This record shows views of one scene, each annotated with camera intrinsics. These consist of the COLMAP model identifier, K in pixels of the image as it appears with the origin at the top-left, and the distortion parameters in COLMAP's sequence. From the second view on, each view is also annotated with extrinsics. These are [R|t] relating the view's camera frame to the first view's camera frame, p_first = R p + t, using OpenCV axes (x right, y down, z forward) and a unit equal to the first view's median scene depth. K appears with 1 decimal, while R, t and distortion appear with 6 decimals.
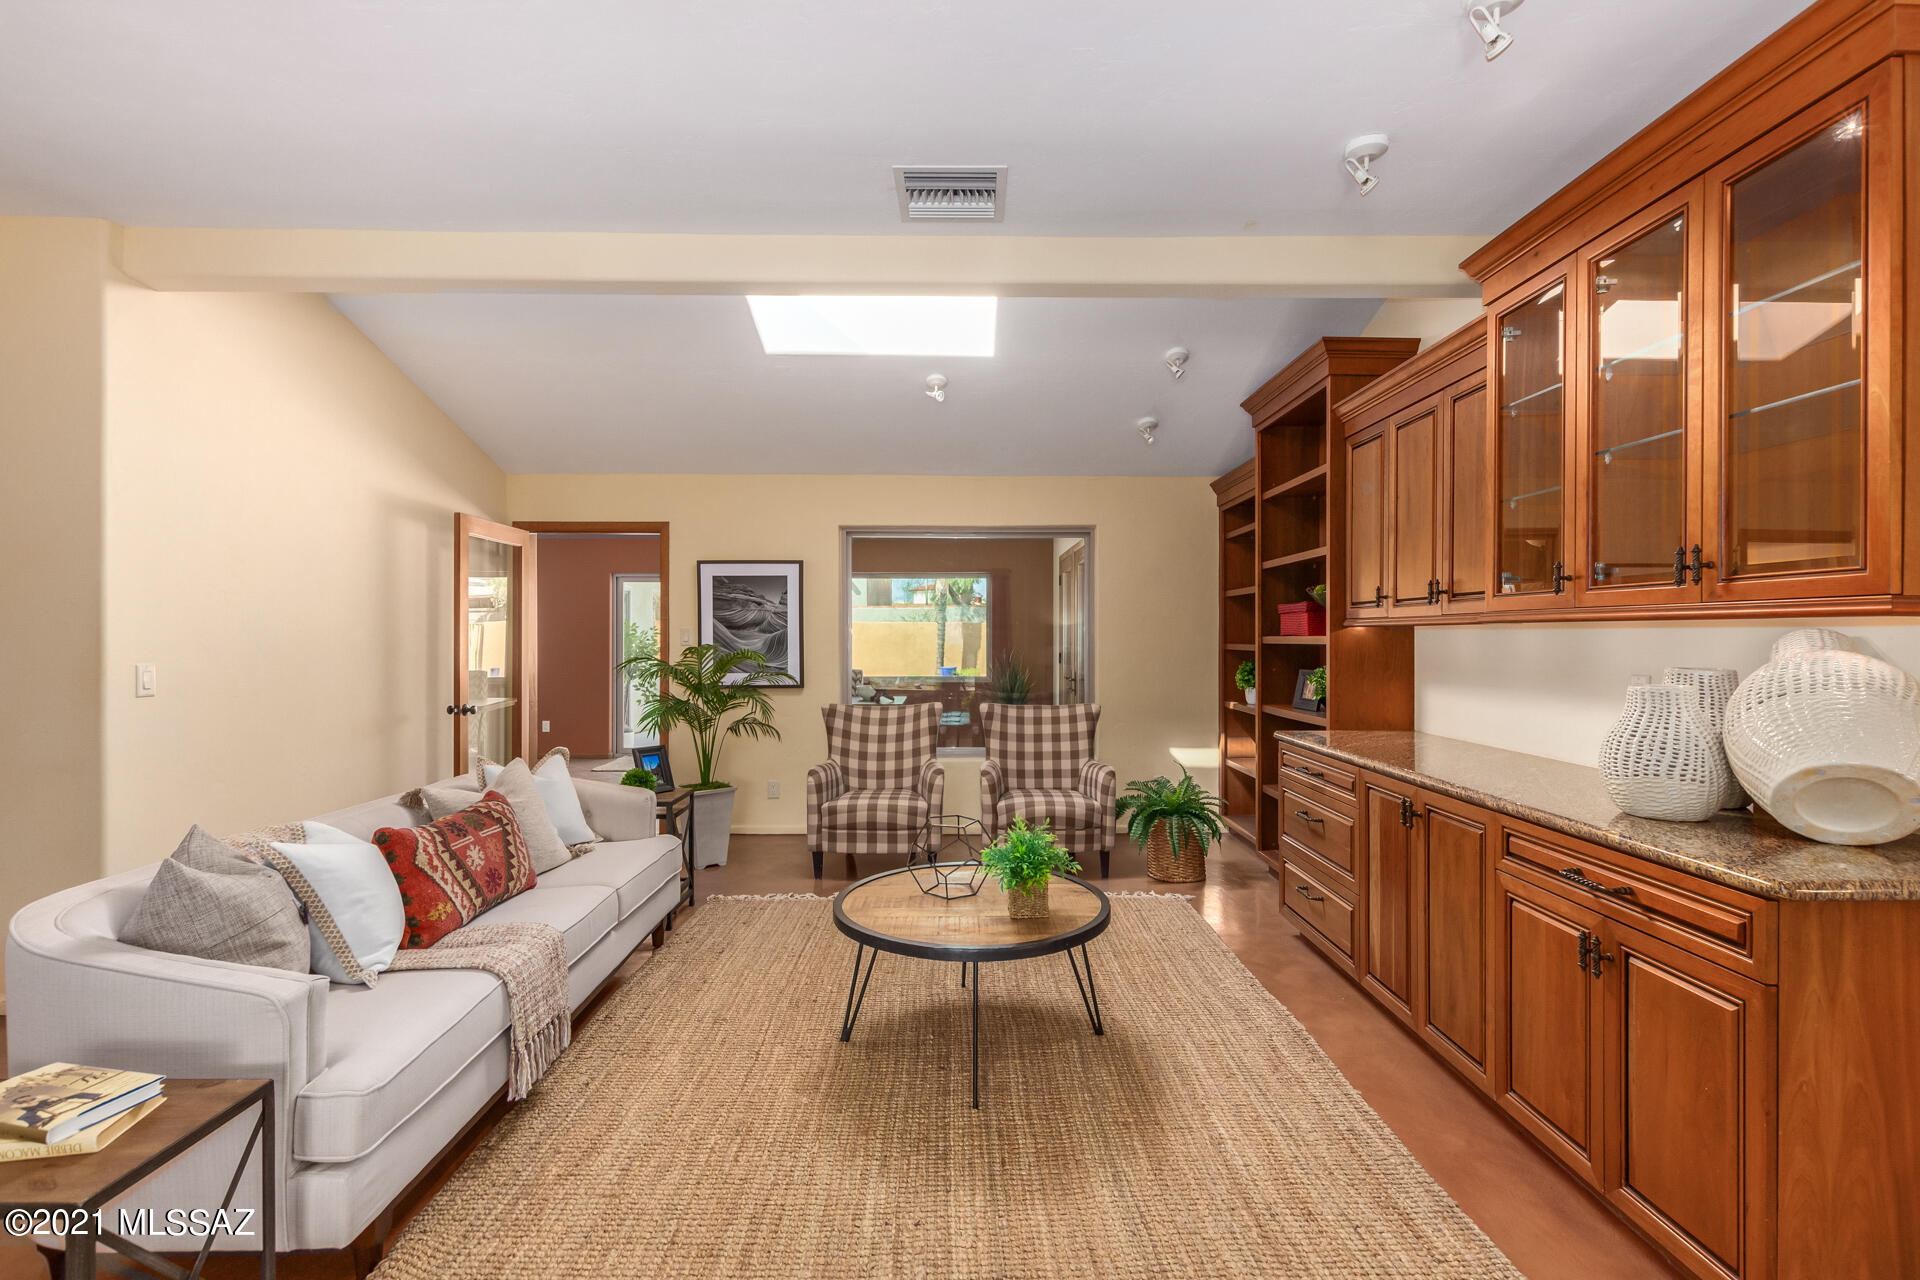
lens RADIAL K [[871.7, 0, 960.0], [0, 871.7, 640.0], [0, 0, 1]] dist [0.000388, -0.000704]
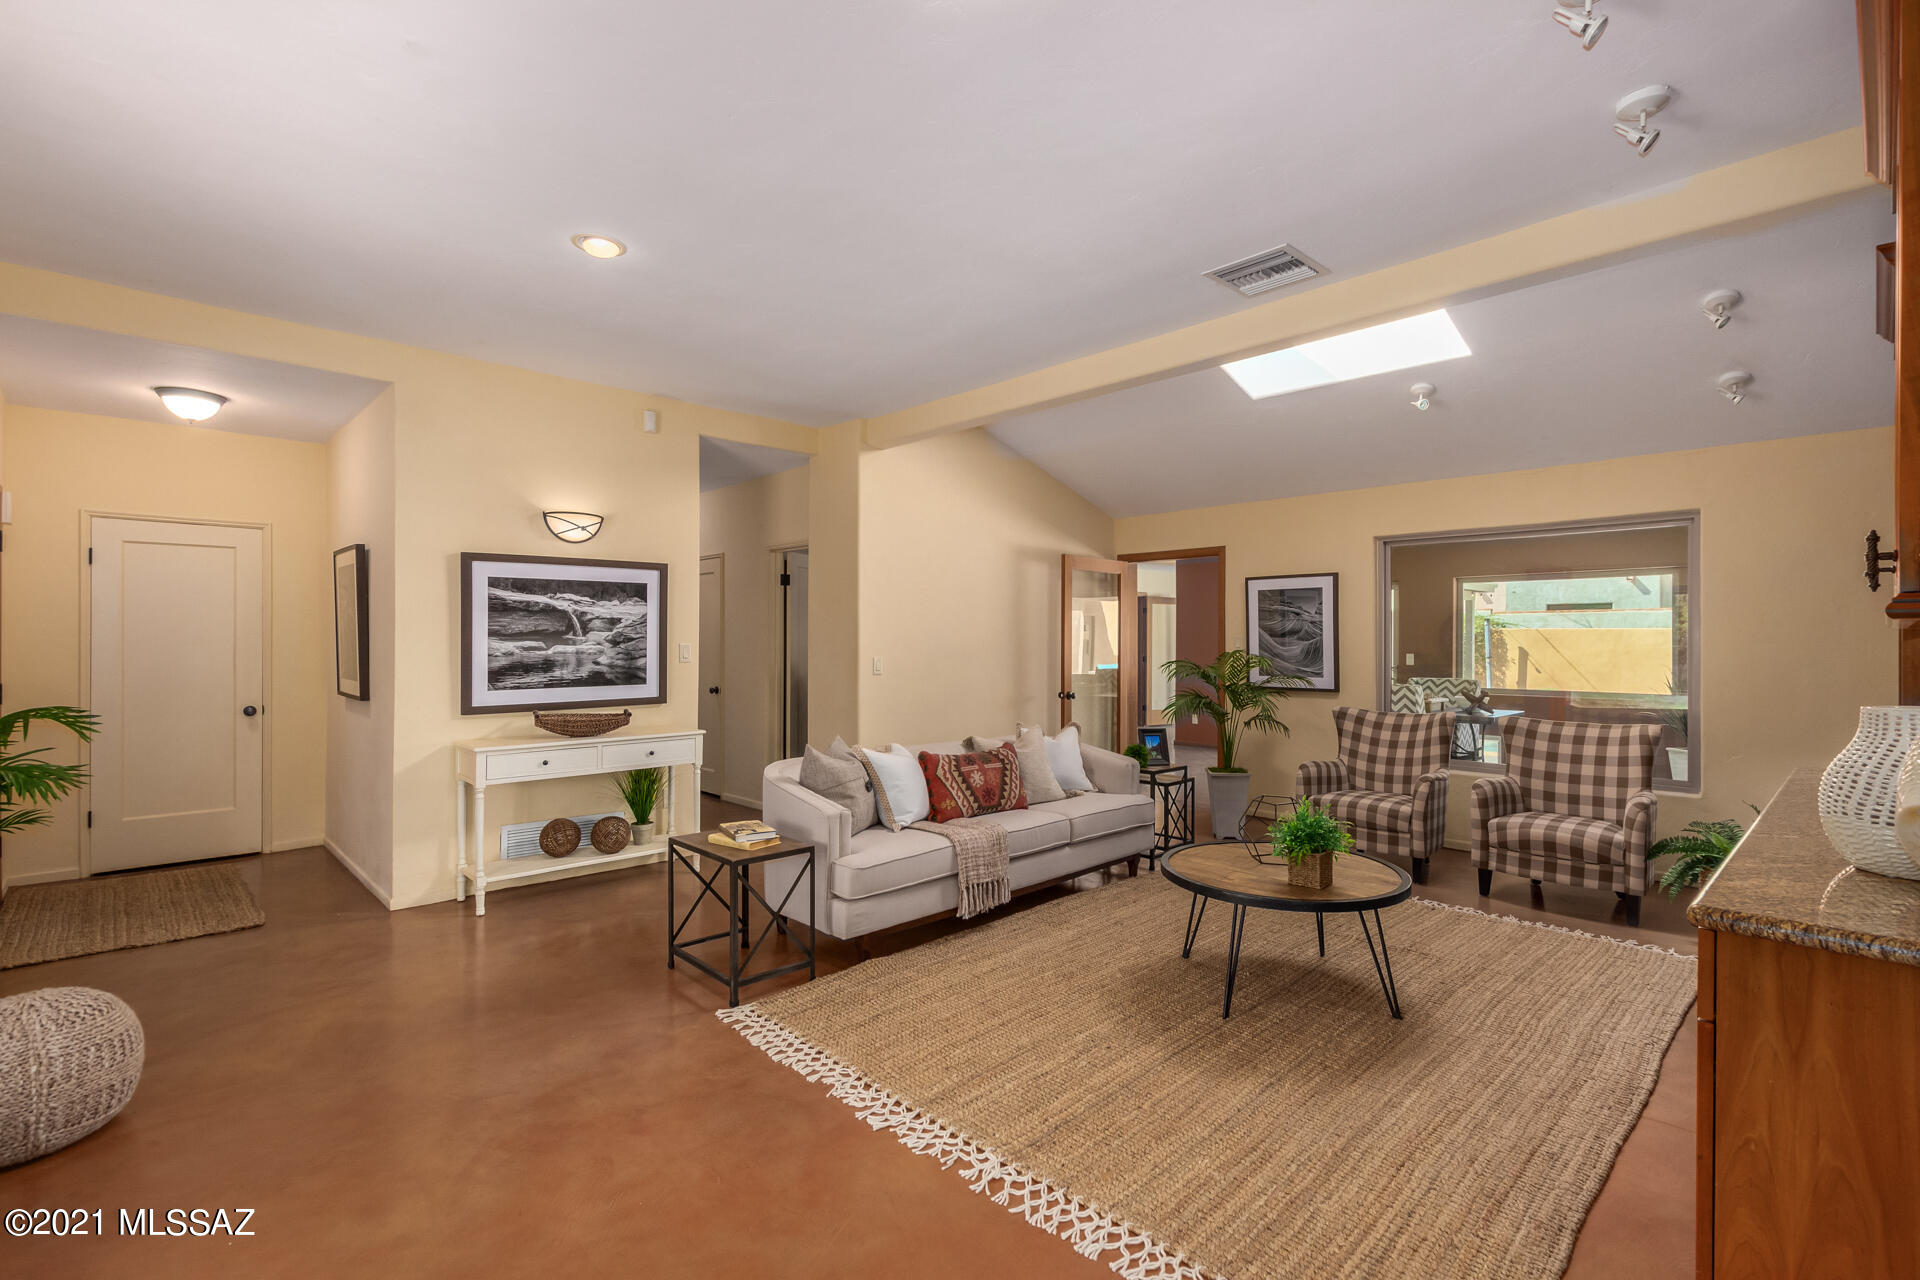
lens RADIAL K [[862.2, 0, 964.2], [0, 862.2, 647.3], [0, 0, 1]] dist [0.004774, -0.000025]
pose [[0.685604, 0.006802, -0.727943, 0.447279], [-0.007396, 0.999970, 0.002378, 0.001542], [0.727938, 0.003753, 0.685633, -0.087098]]
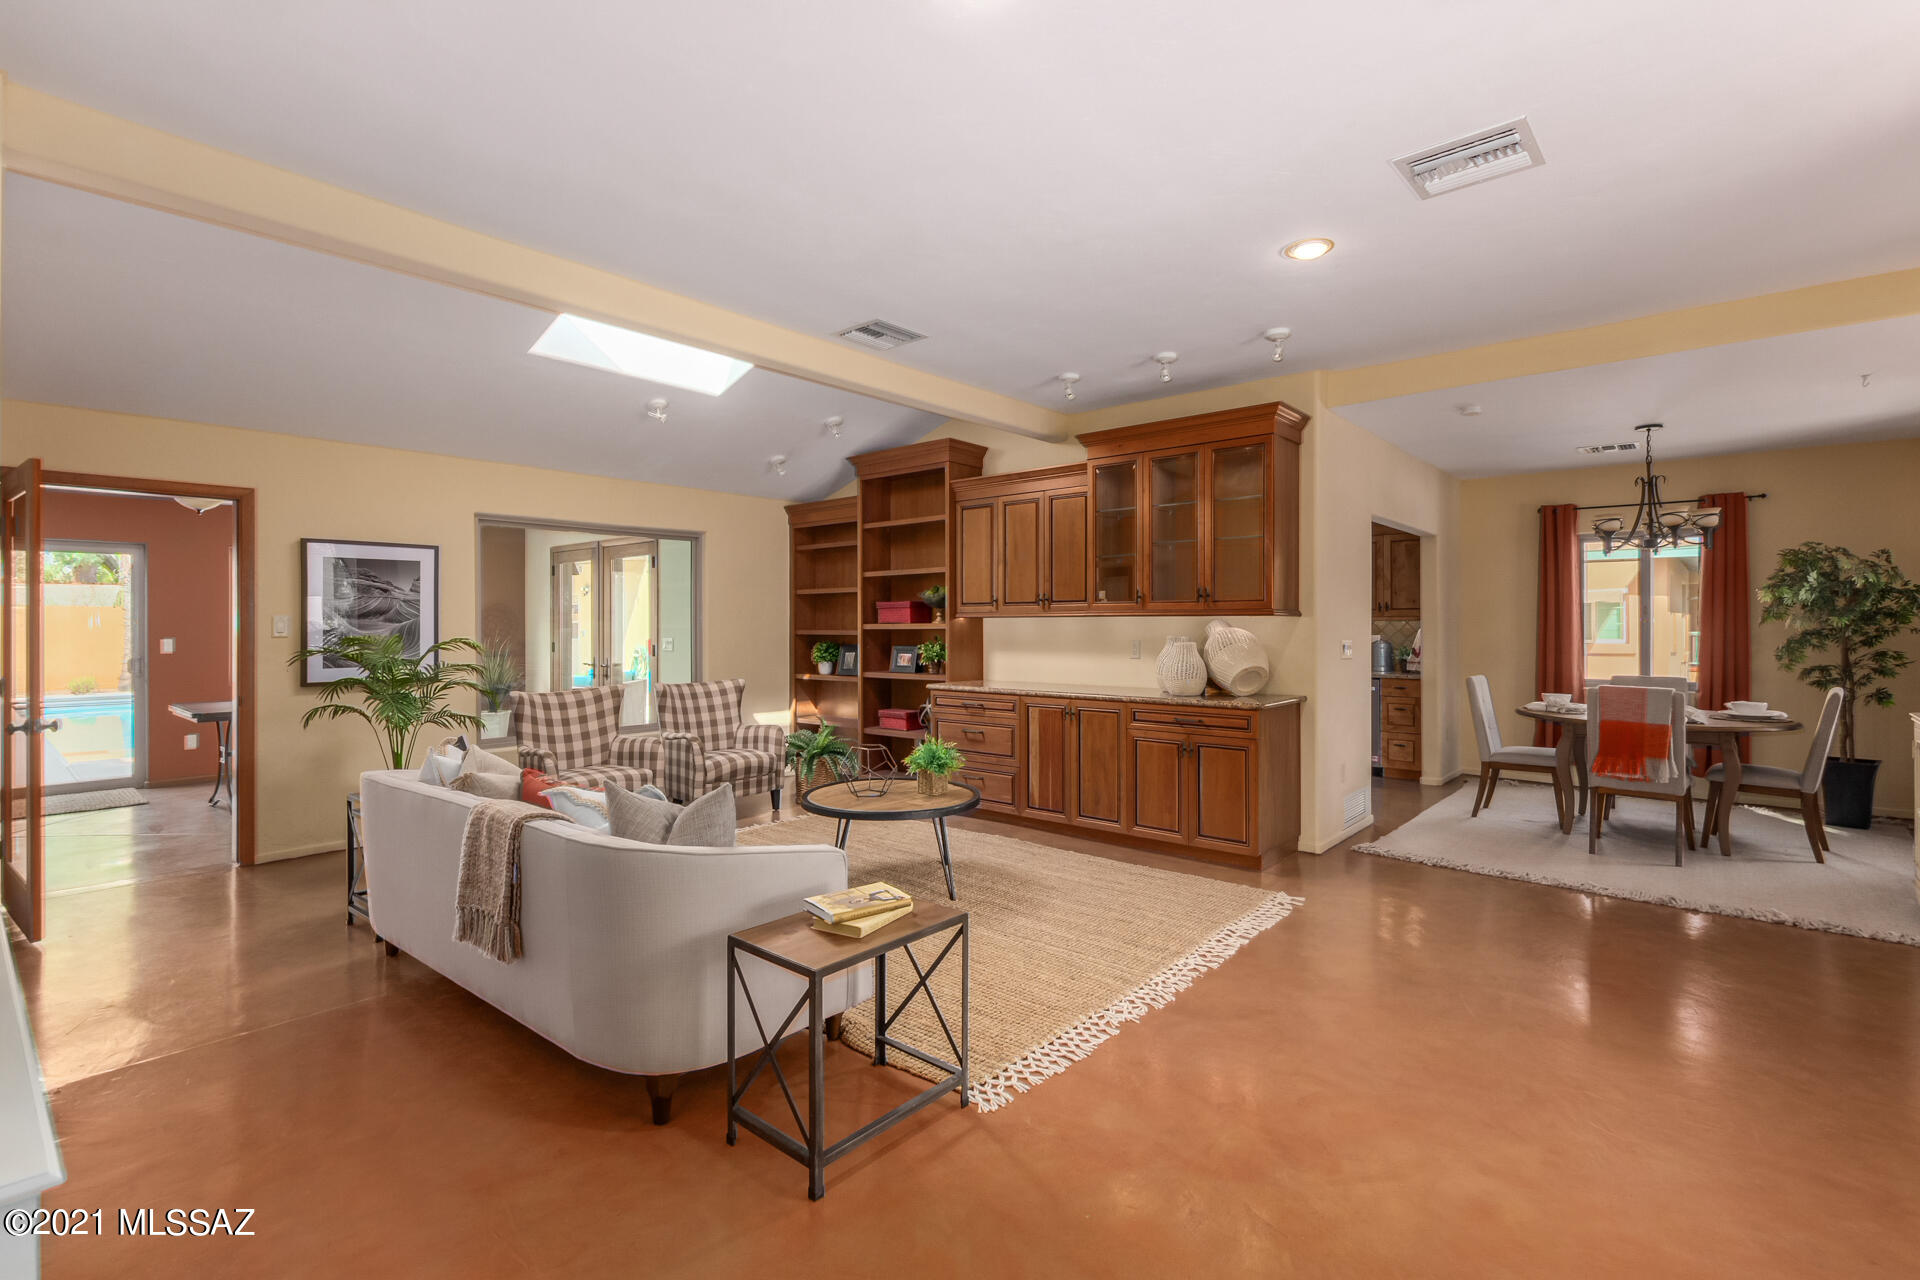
lens RADIAL K [[883.8, 0, 959.6], [0, 883.8, 628.7], [0, 0, 1]] dist [0.004176, 0.000313]
pose [[0.664417, -0.006769, 0.747332, -0.851678], [0.007410, 0.999969, 0.002470, 0.001313], [-0.747326, 0.003897, 0.664446, -0.107055]]
